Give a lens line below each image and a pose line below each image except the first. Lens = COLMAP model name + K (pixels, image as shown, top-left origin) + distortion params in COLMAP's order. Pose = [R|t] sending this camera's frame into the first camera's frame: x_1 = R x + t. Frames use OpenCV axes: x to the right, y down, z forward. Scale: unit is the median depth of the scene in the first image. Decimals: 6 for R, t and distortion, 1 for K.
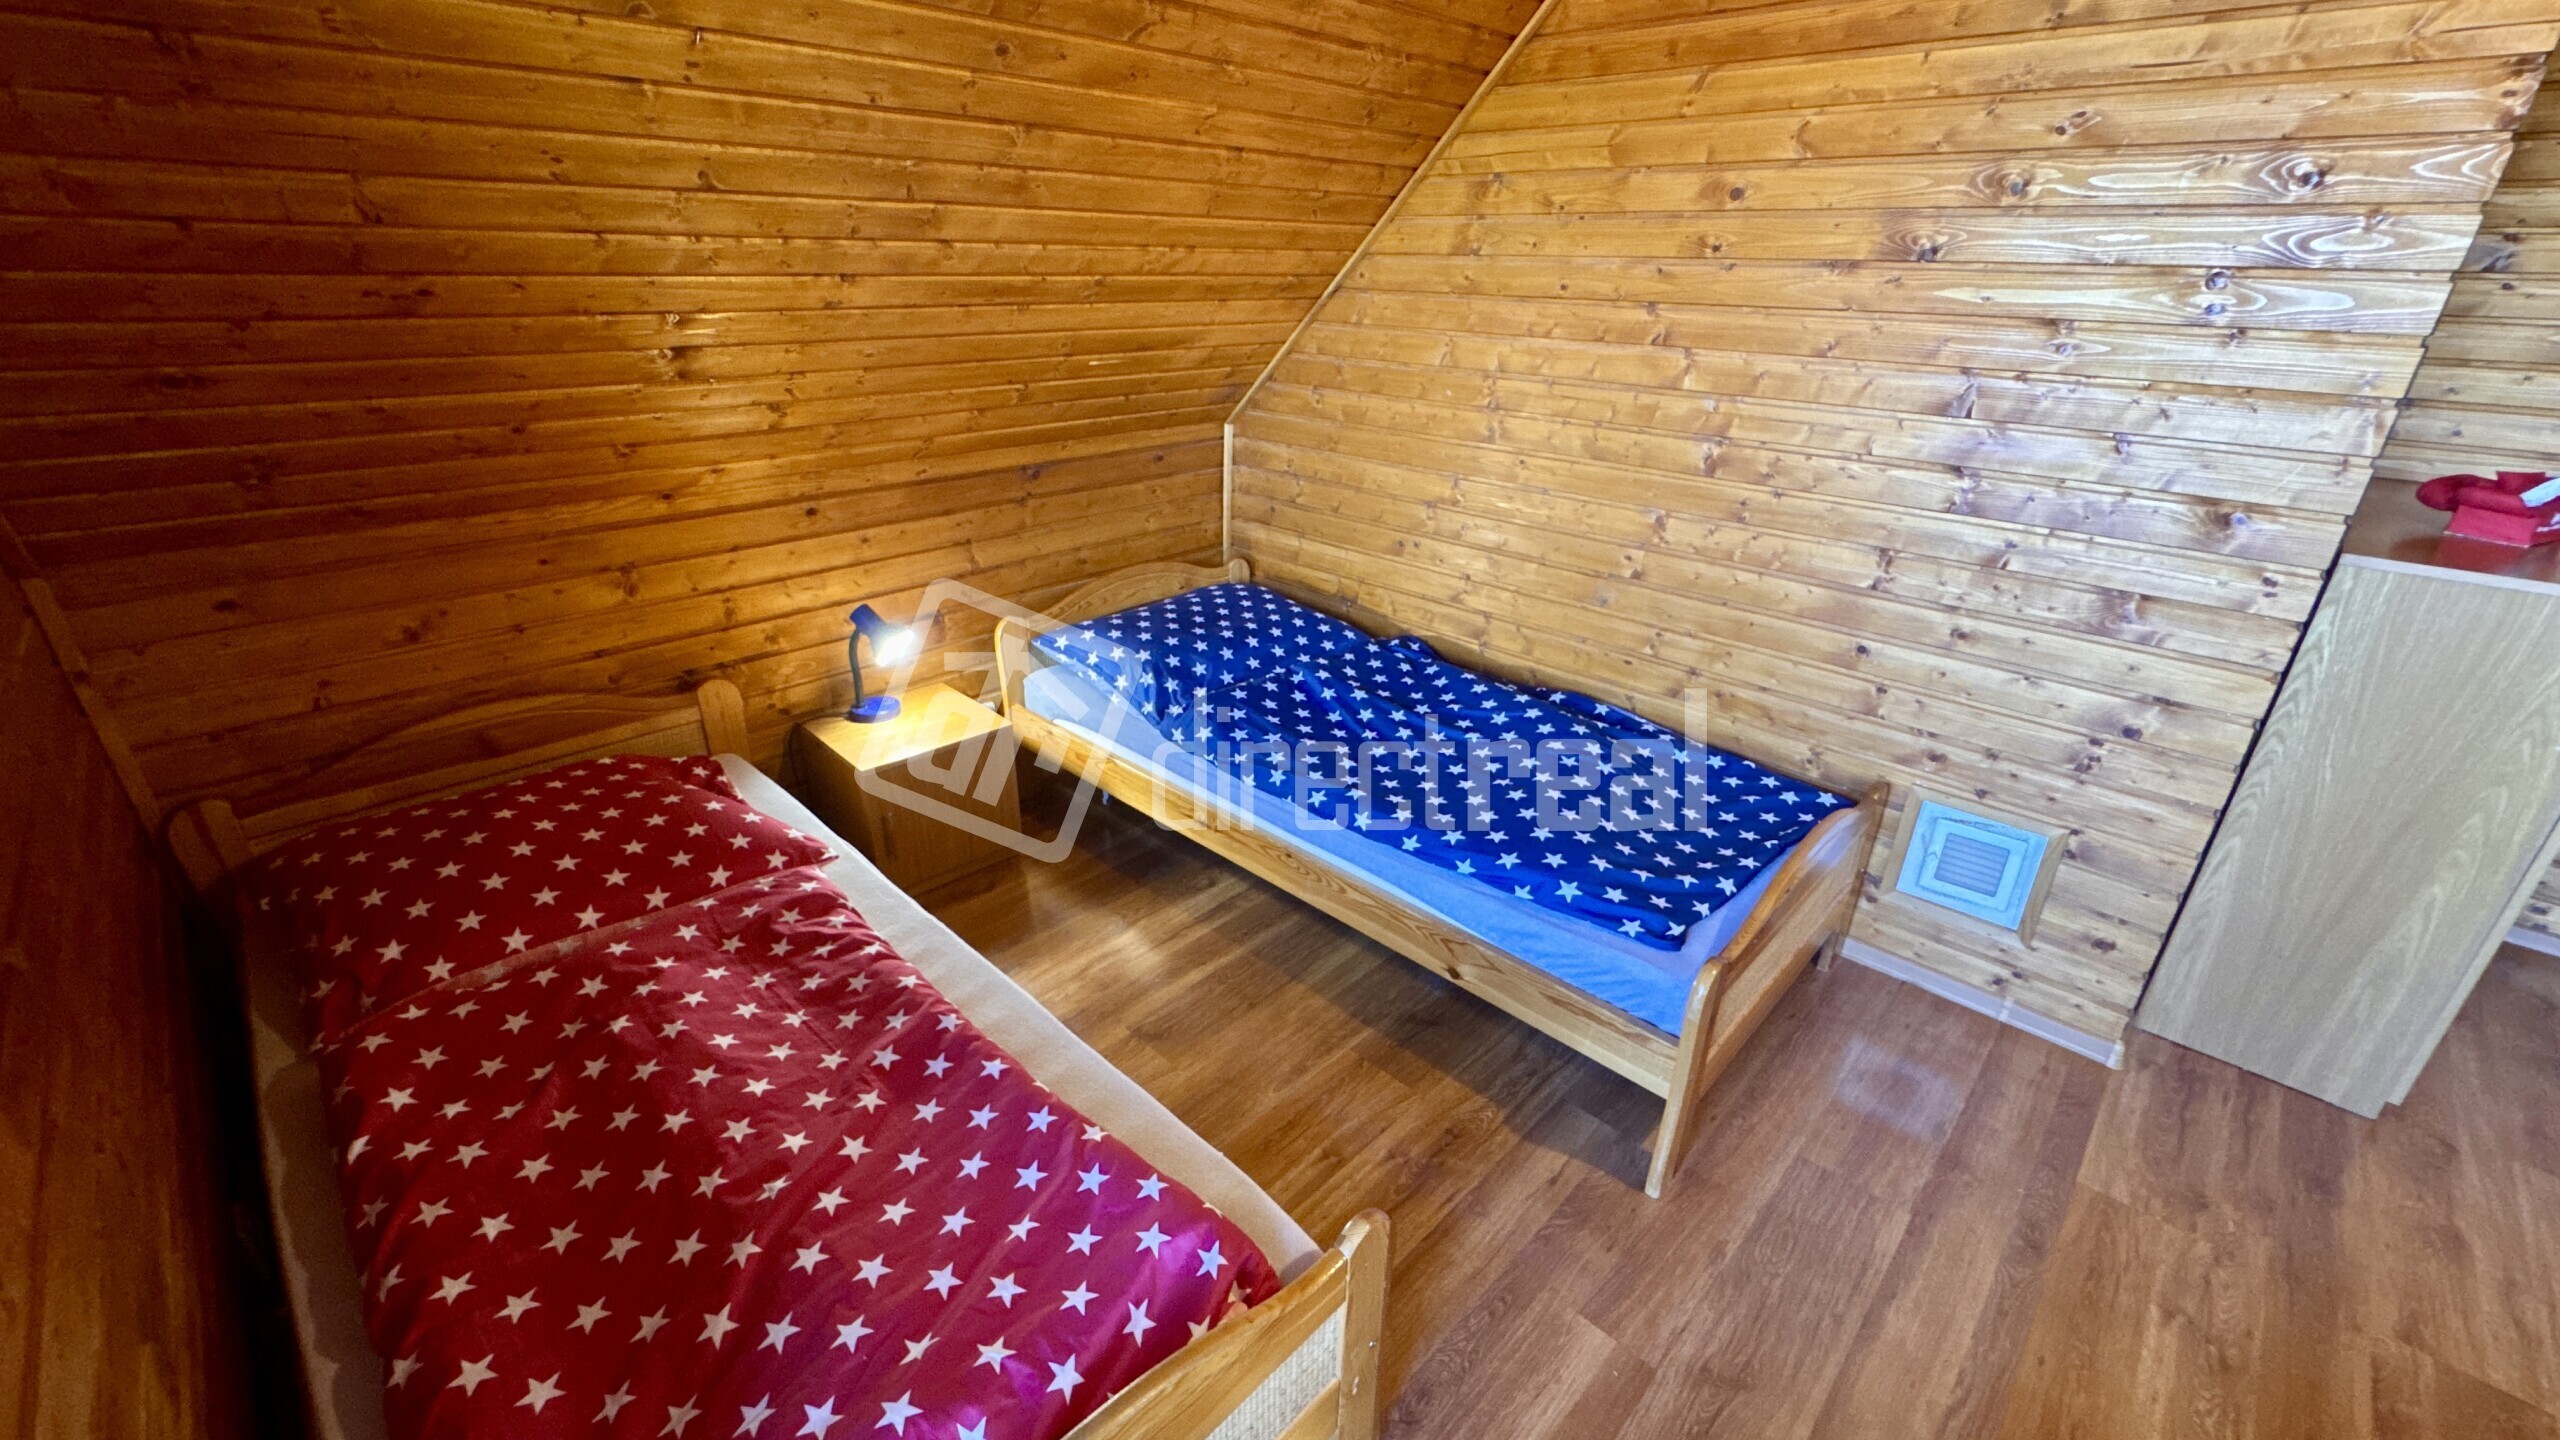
lens RADIAL K [[1026.8, 0, 1276.1], [0, 1026.8, 727.3], [0, 0, 1]] dist [-0.002105, 0.000146]
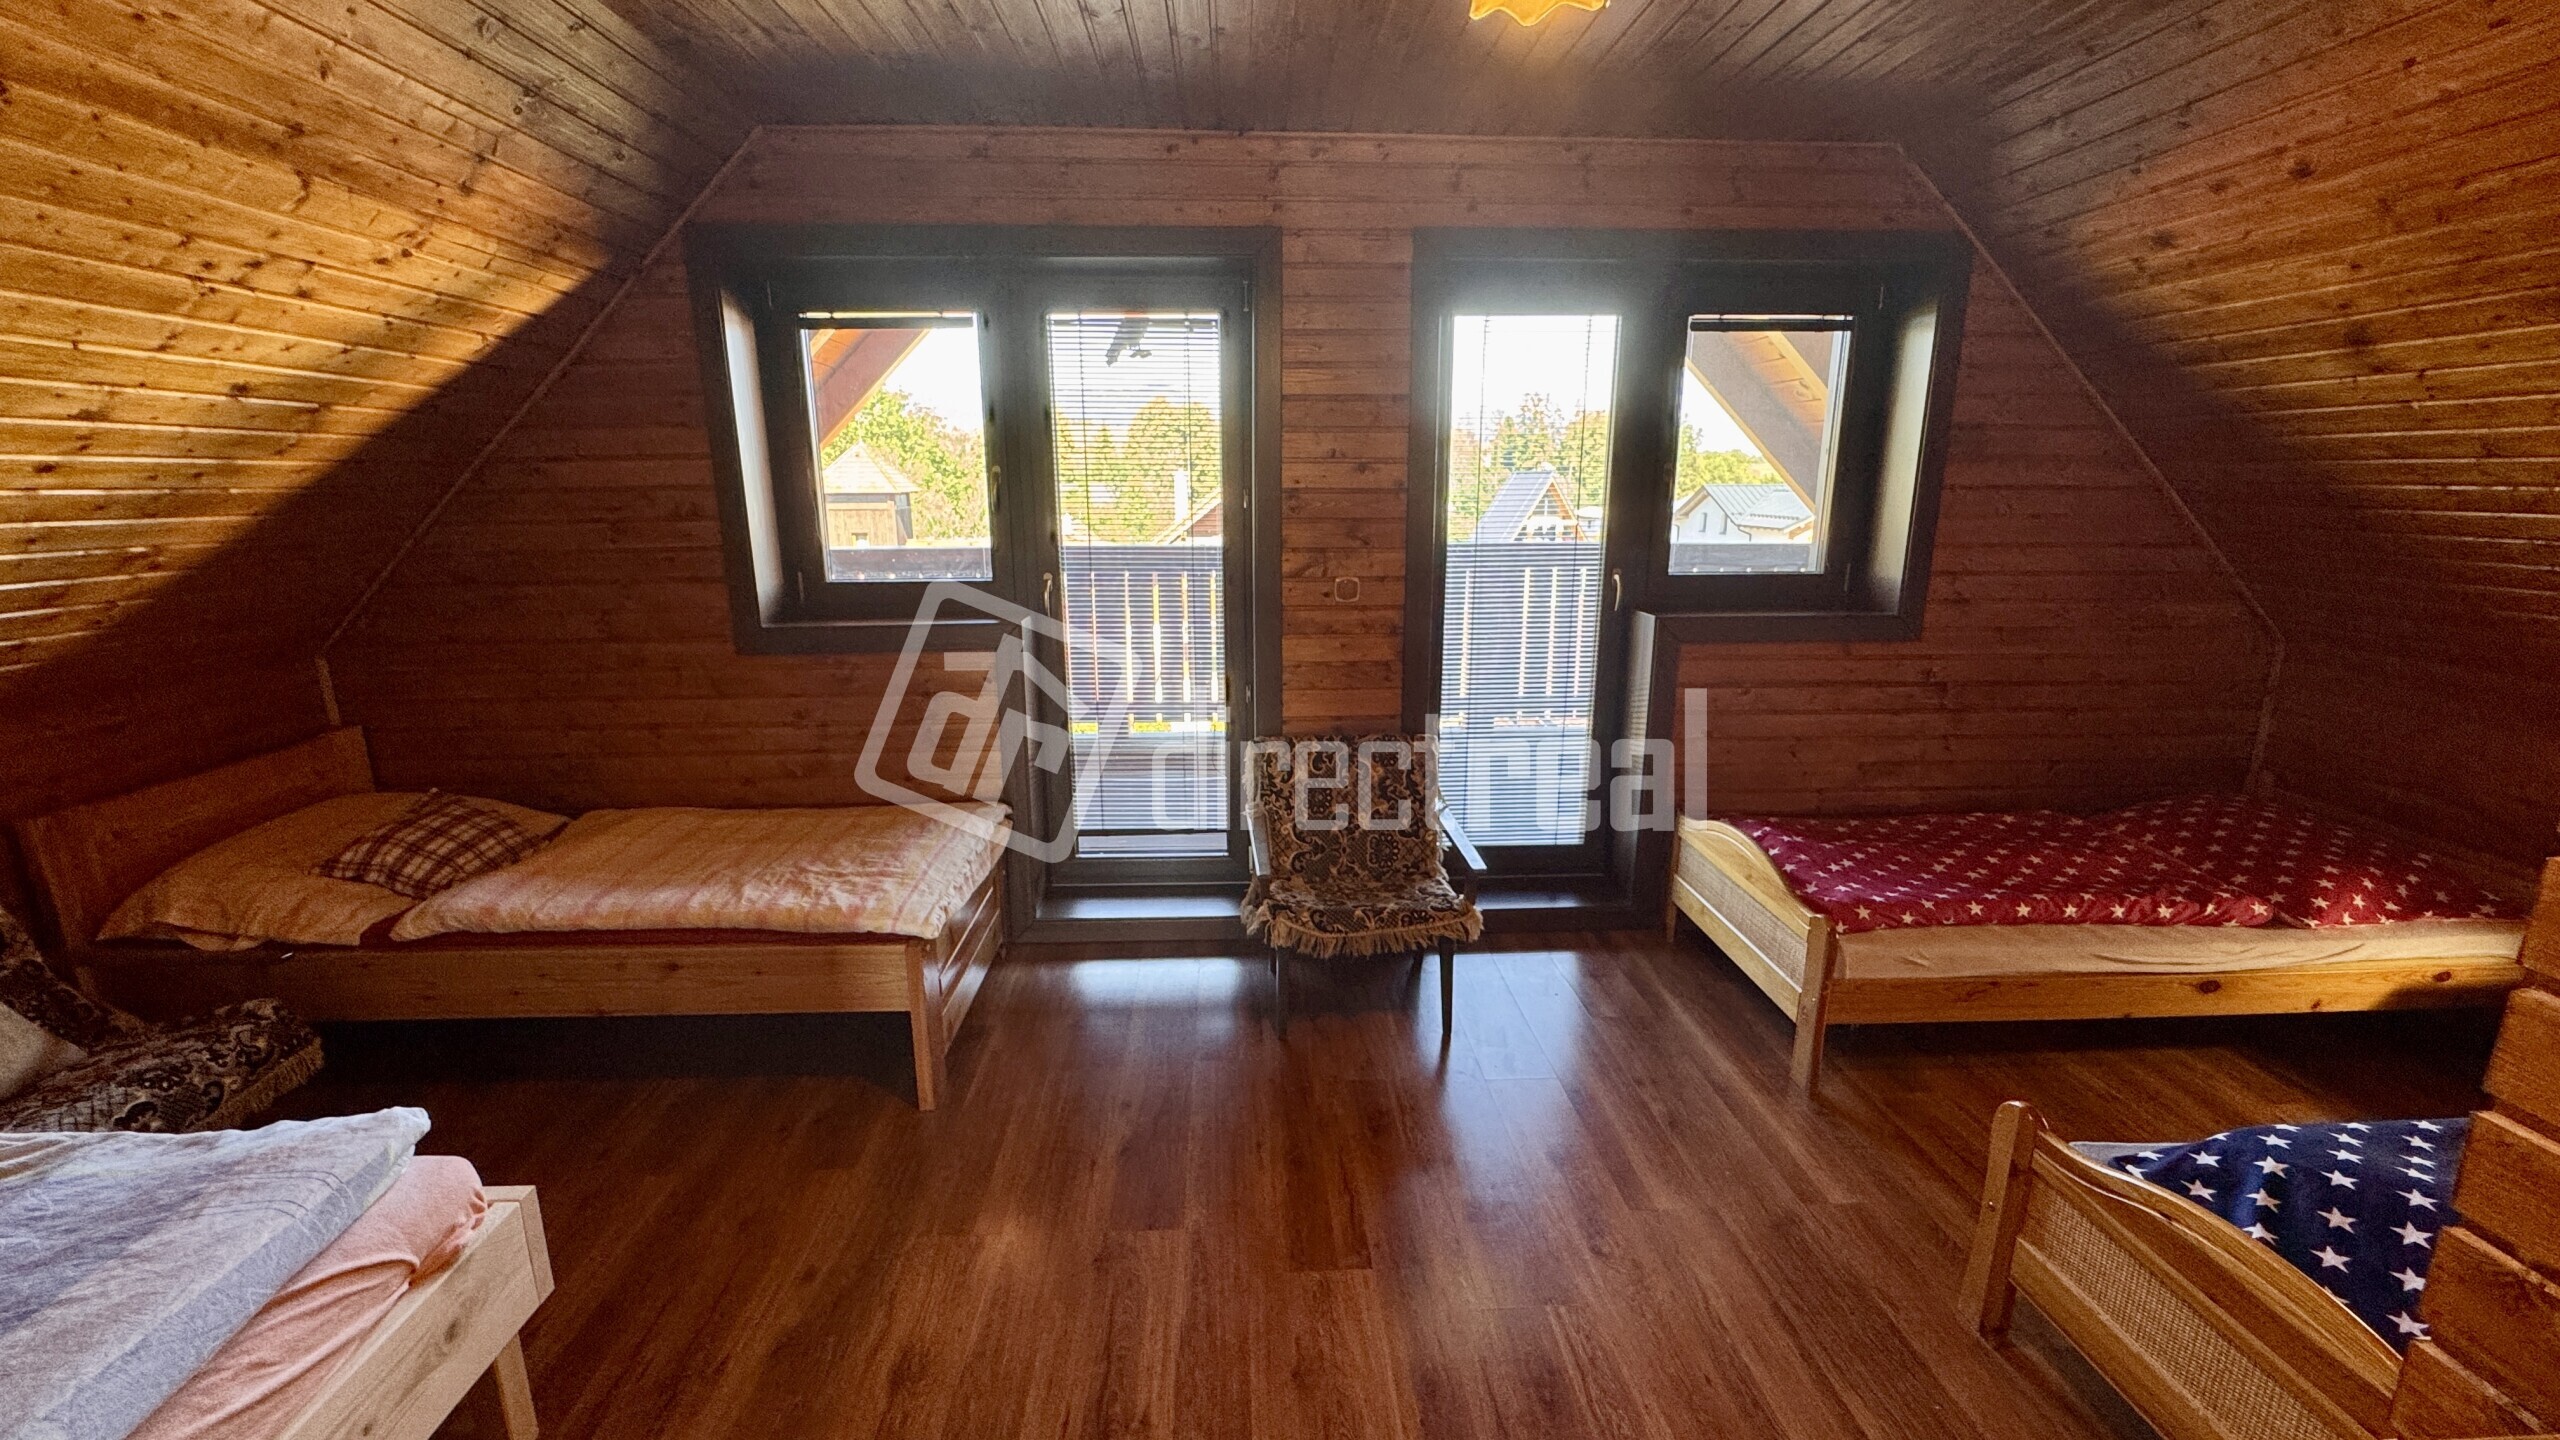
lens RADIAL K [[1026.8, 0, 1284.8], [0, 1026.8, 718.1], [0, 0, 1]] dist [-0.002105, 0.000146]
pose [[-0.685591, 0.150554, -0.712249, 1.007482], [-0.314562, 0.821065, 0.476344, -0.221801], [0.656518, 0.550624, -0.515556, 0.493660]]
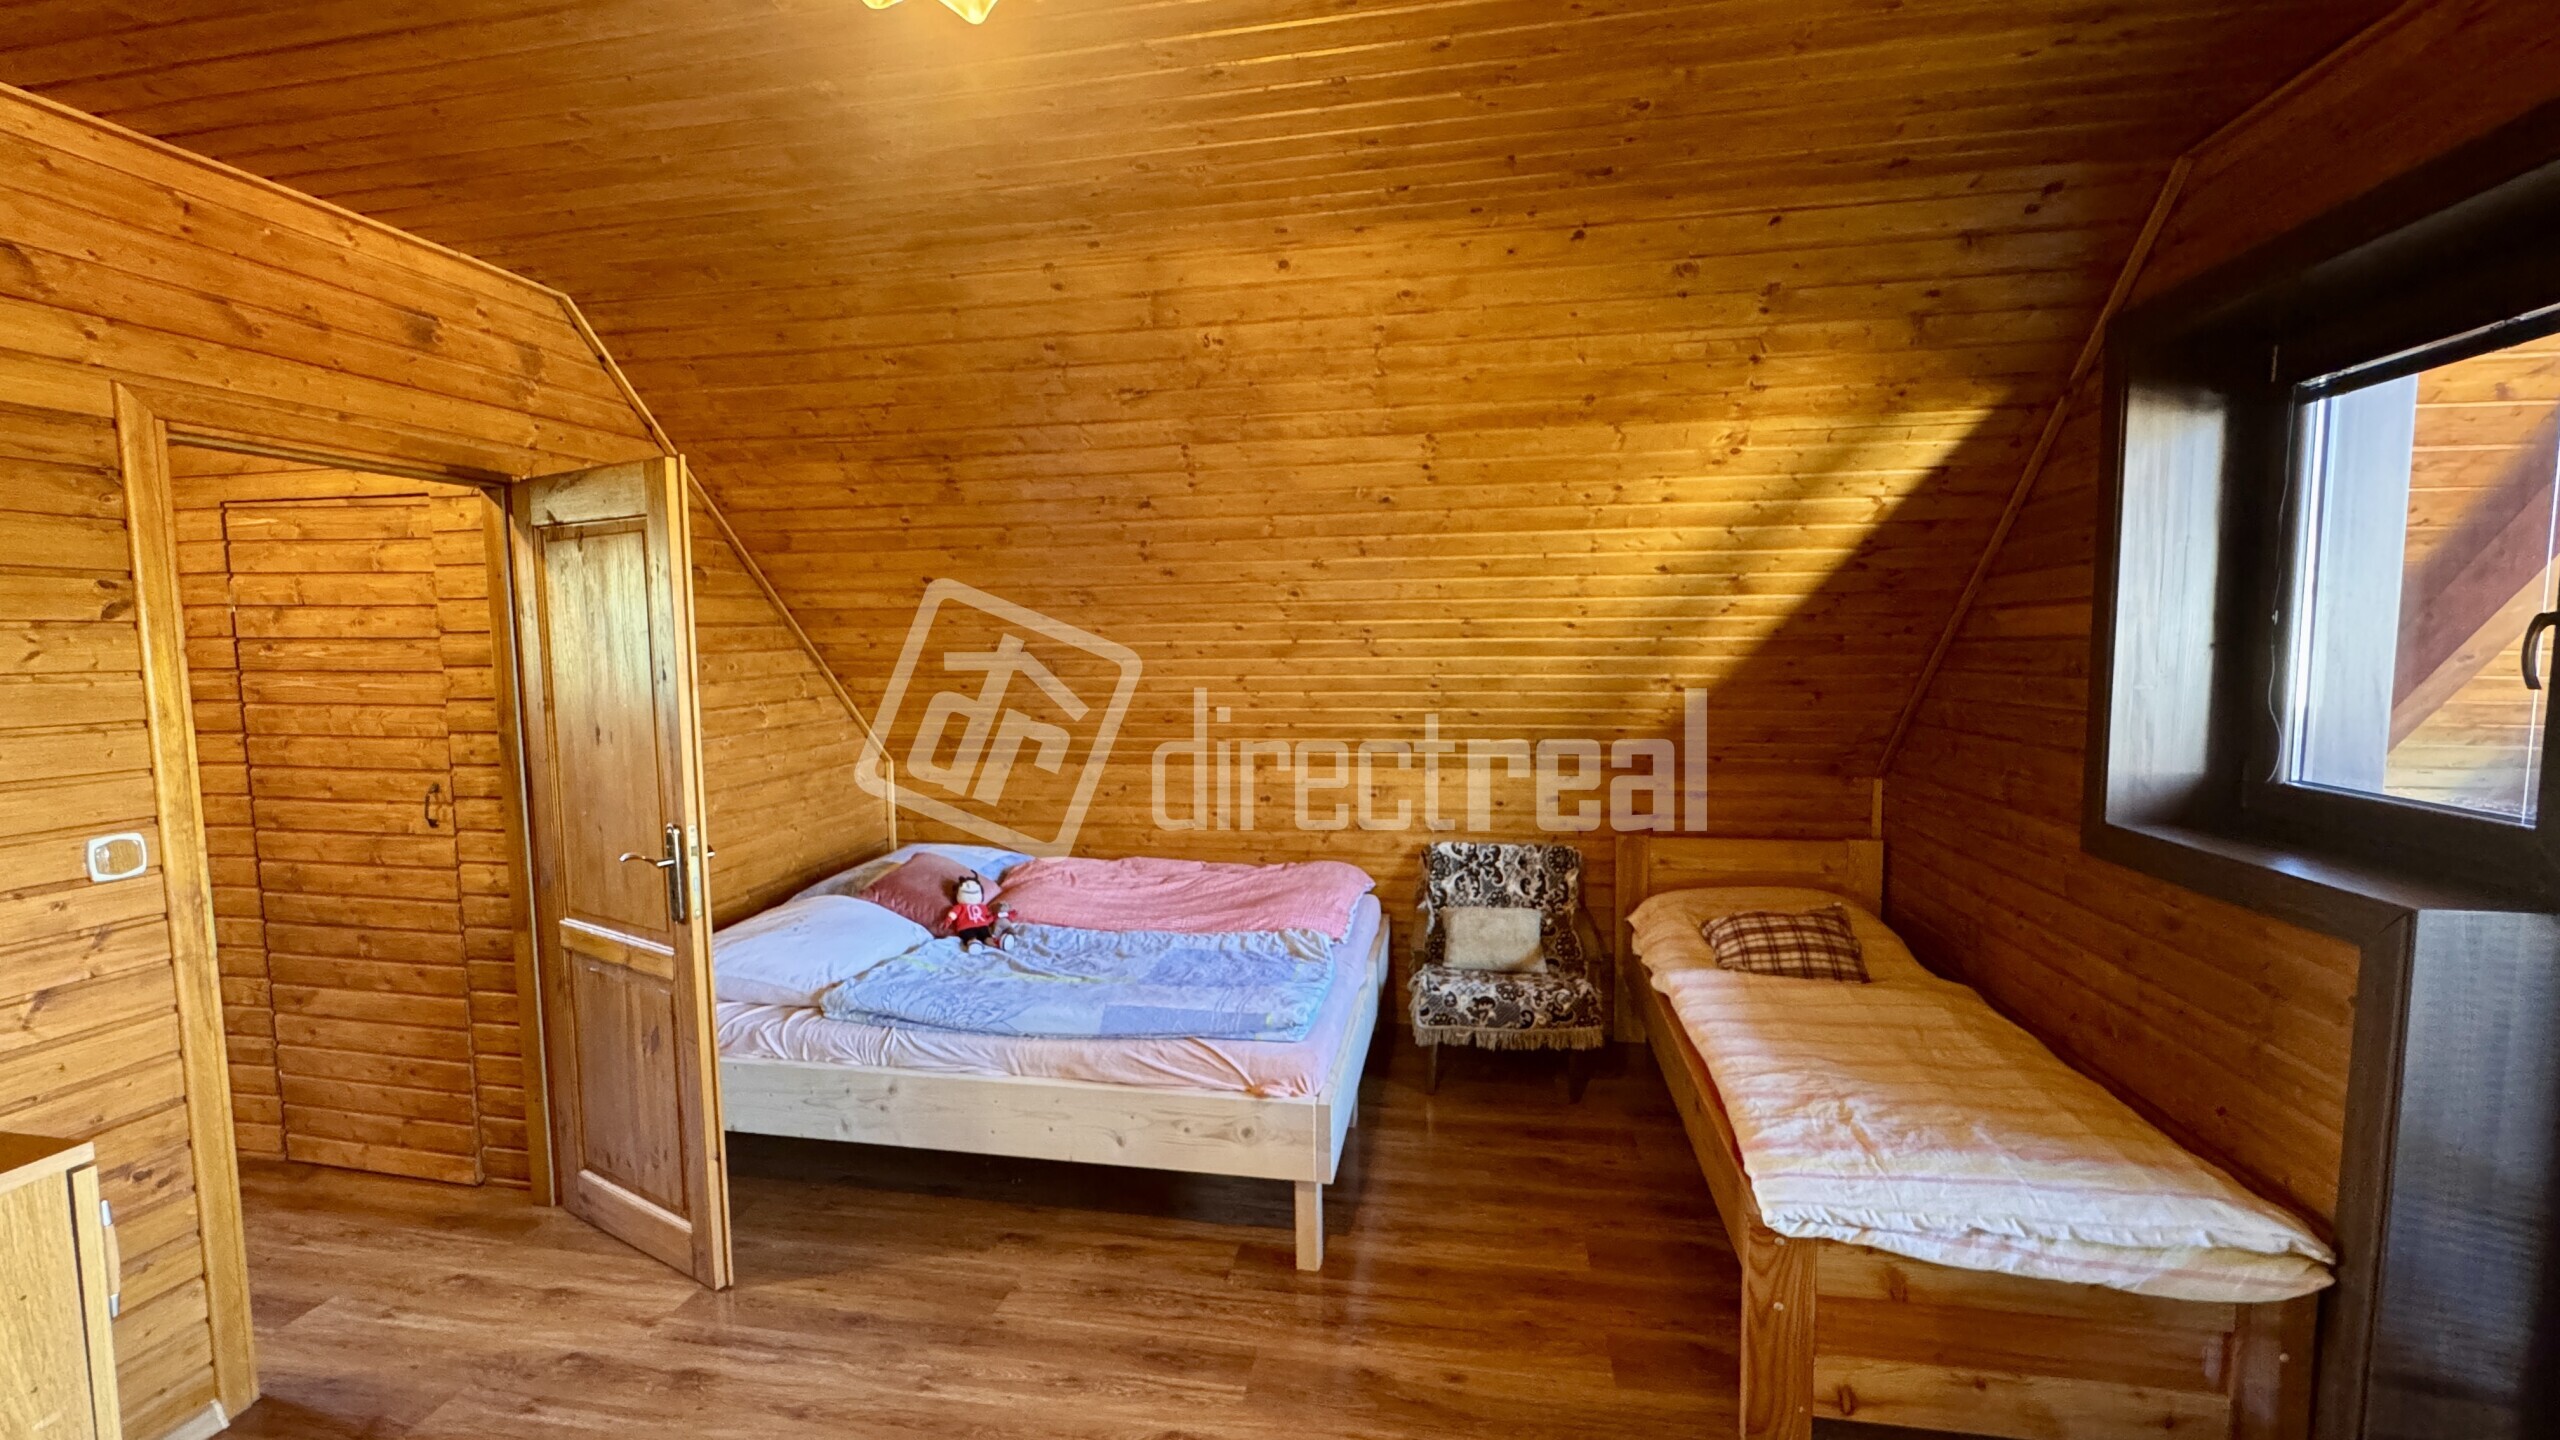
lens RADIAL K [[1026.8, 0, 1265.8], [0, 1026.8, 719.7], [0, 0, 1]] dist [-0.002105, 0.000146]
pose [[-0.550664, -0.082511, 0.830639, 0.258283], [0.351327, 0.879760, 0.320299, -0.168838], [-0.757191, 0.468203, -0.455464, 0.339308]]
